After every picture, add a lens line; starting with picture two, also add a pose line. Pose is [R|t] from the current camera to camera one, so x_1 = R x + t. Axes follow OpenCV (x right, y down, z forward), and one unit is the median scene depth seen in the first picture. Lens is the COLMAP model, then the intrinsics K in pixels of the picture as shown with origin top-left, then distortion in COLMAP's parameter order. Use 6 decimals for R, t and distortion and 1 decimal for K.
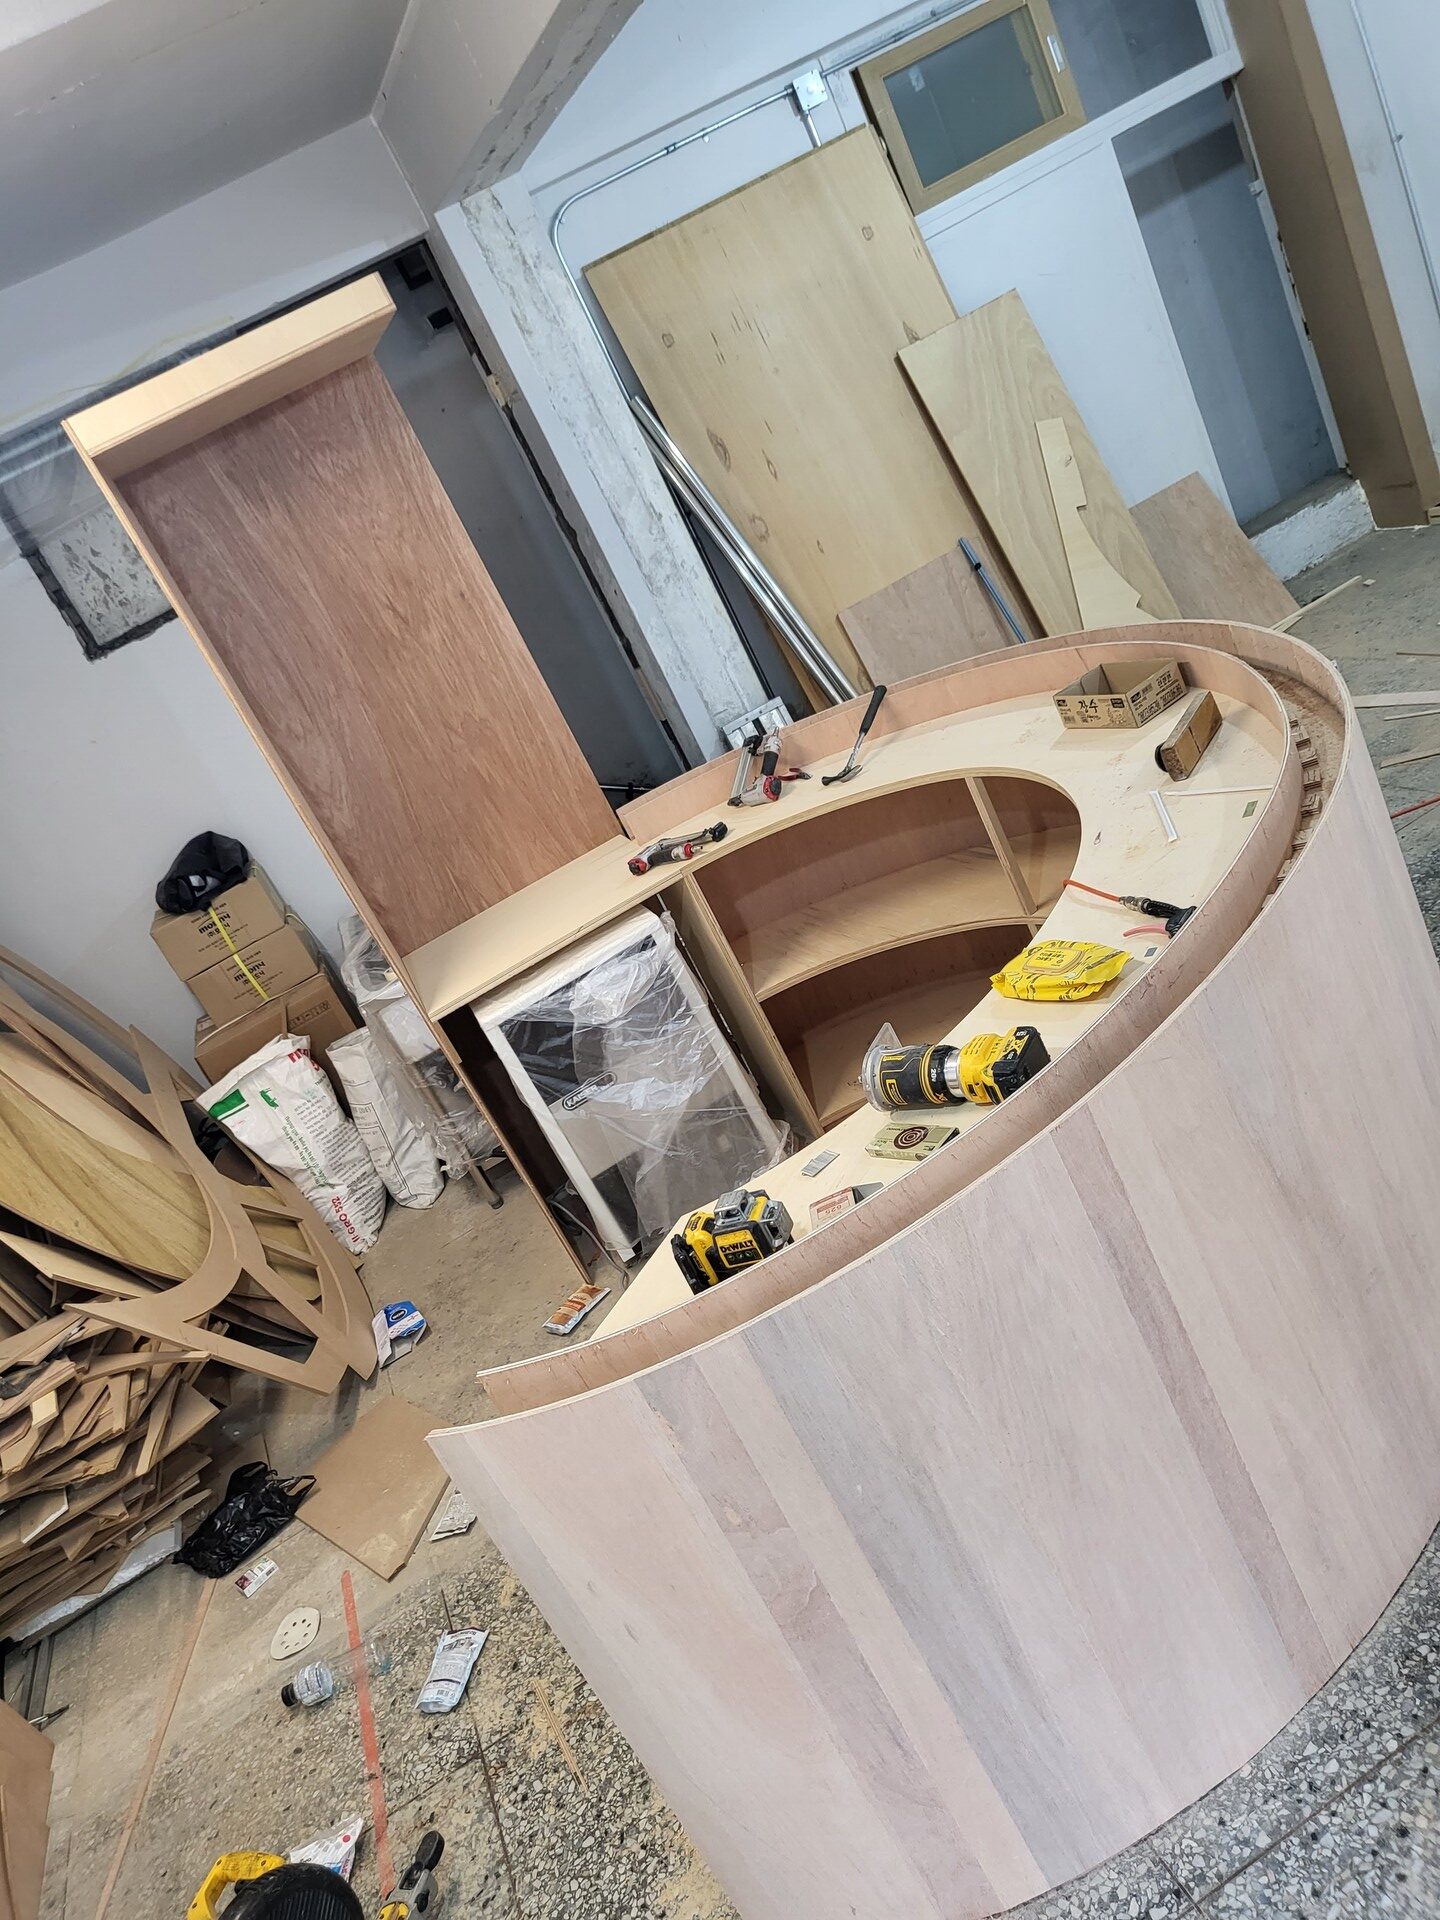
lens RADIAL K [[1491.3, 0, 709.1], [0, 1491.3, 948.6], [0, 0, 1]] dist [-0.012320, 0.050184]
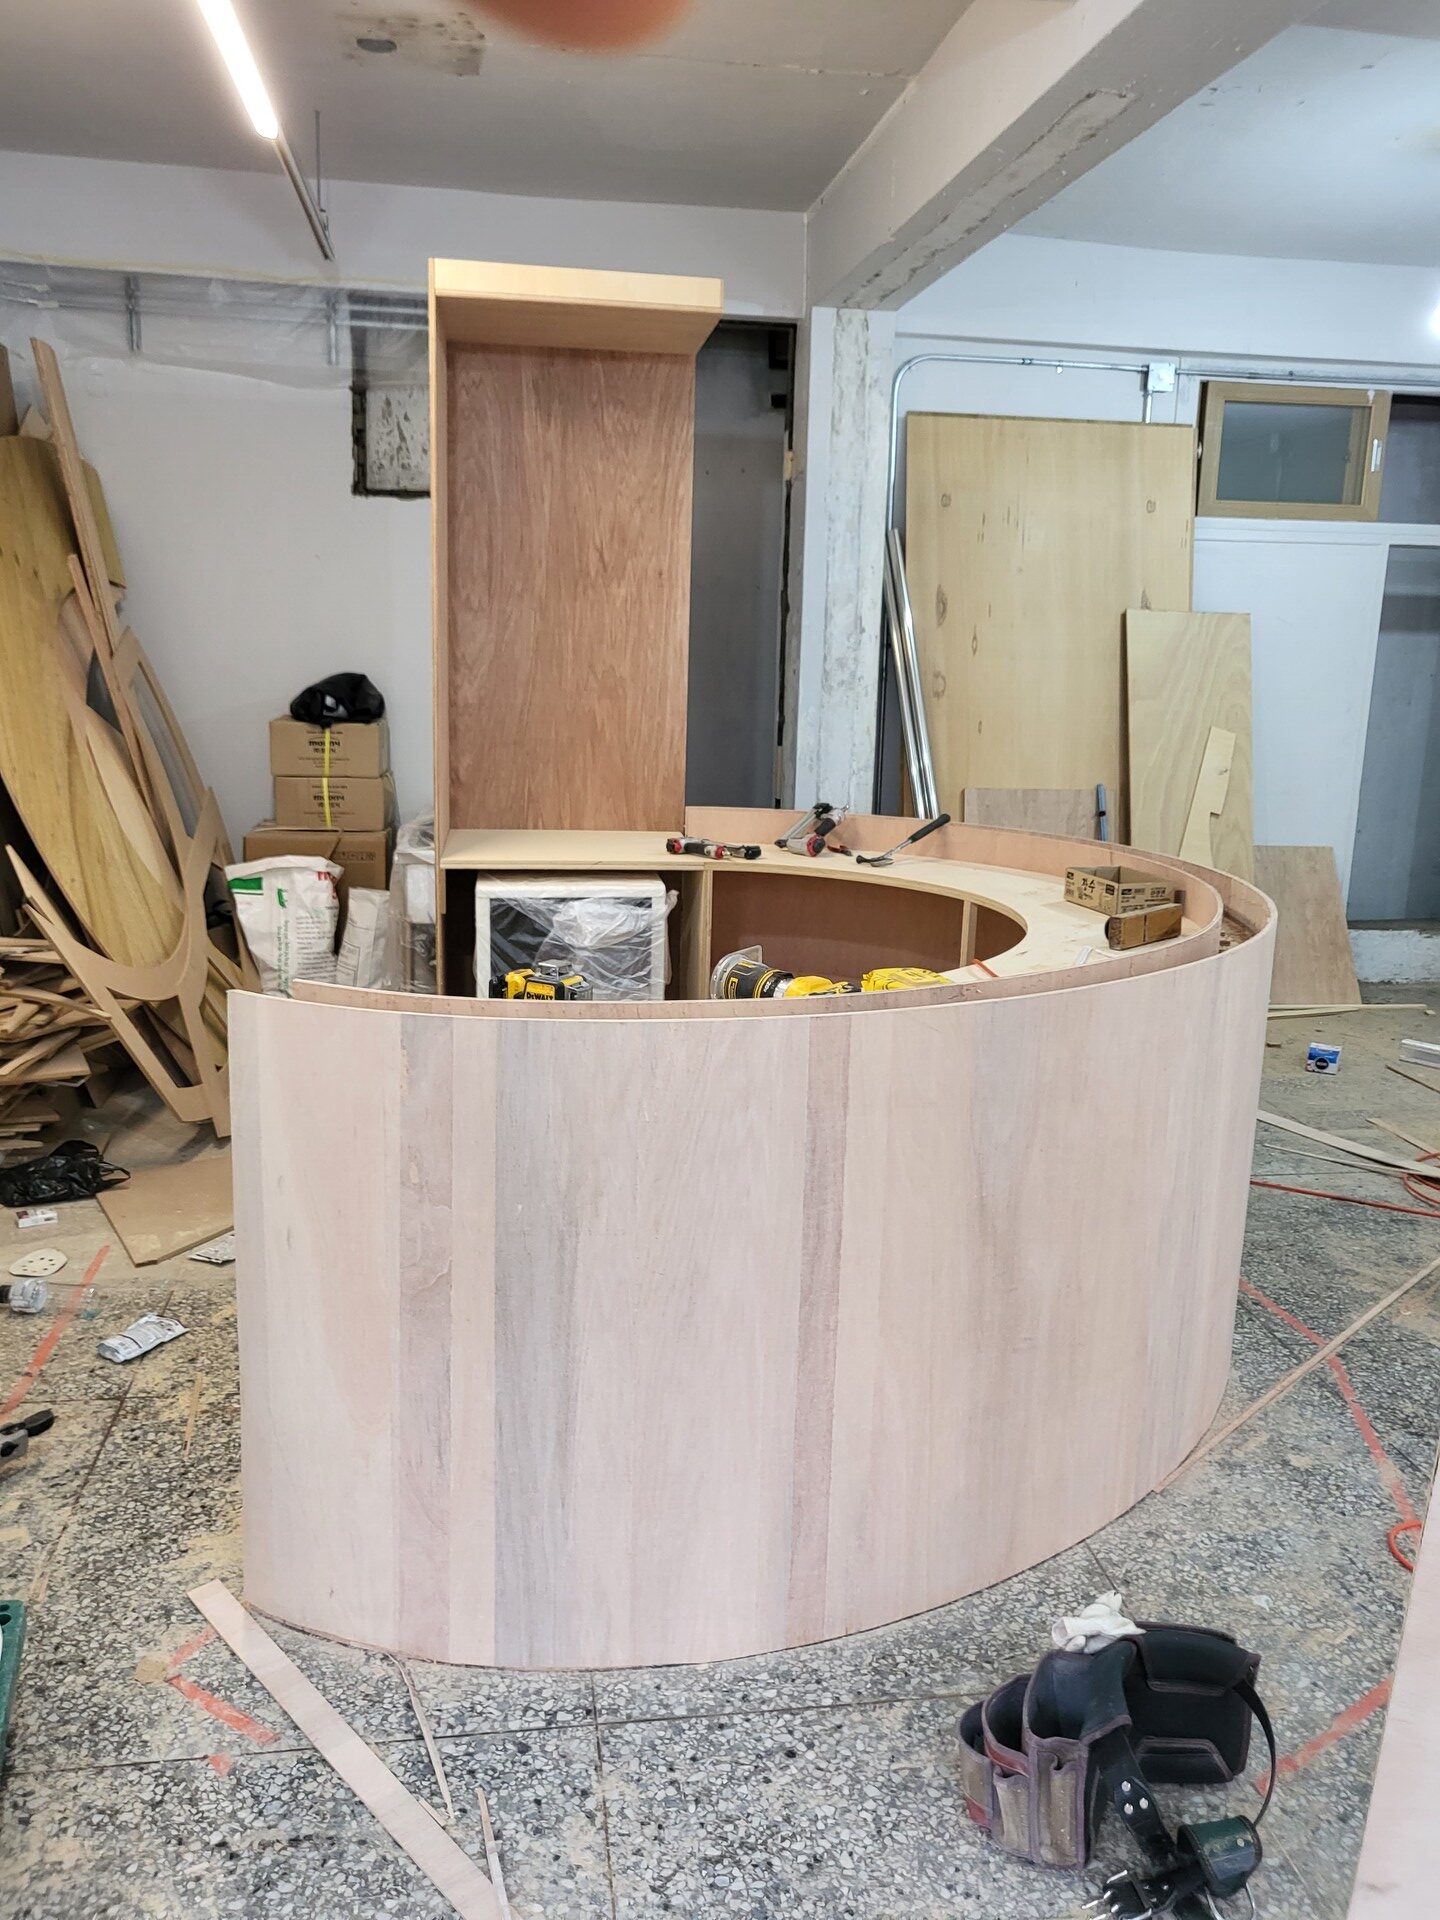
lens RADIAL K [[1491.3, 0, 729.7], [0, 1491.3, 931.9], [0, 0, 1]] dist [-0.012320, 0.050184]
pose [[0.870497, 0.485796, -0.078968, 0.110120], [-0.492013, 0.863034, -0.114435, 0.109507], [0.012560, 0.138469, 0.990287, -0.085955]]
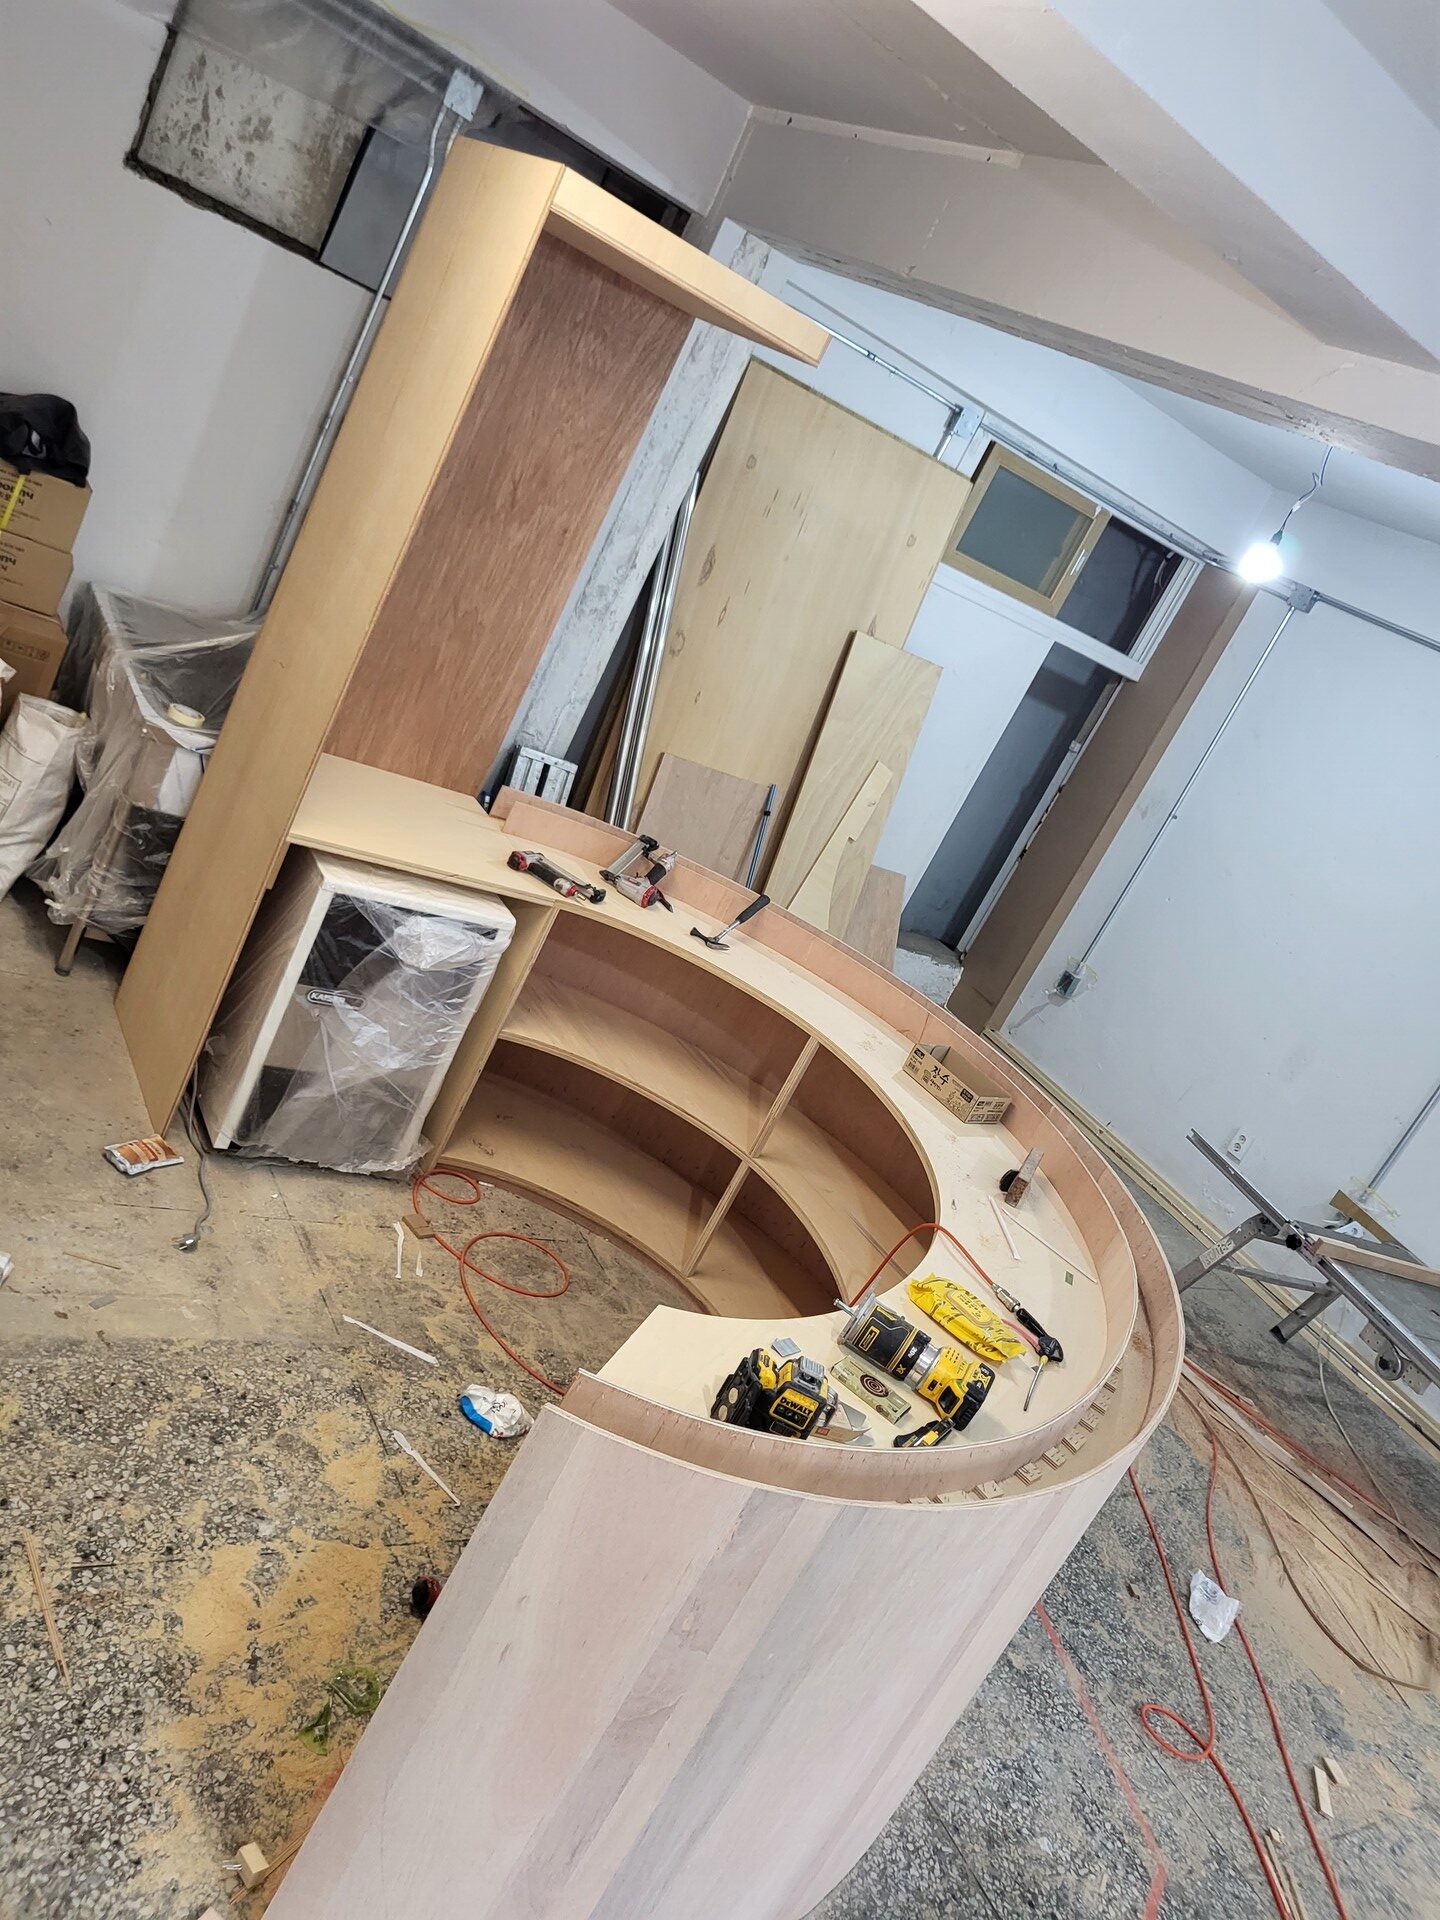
lens RADIAL K [[1491.3, 0, 729.1], [0, 1491.3, 924.0], [0, 0, 1]] dist [-0.012320, 0.050184]
pose [[0.595998, 0.685819, 0.417659, -0.366410], [-0.659093, 0.714921, -0.233419, 0.119440], [-0.458676, -0.136159, 0.878110, 0.048664]]
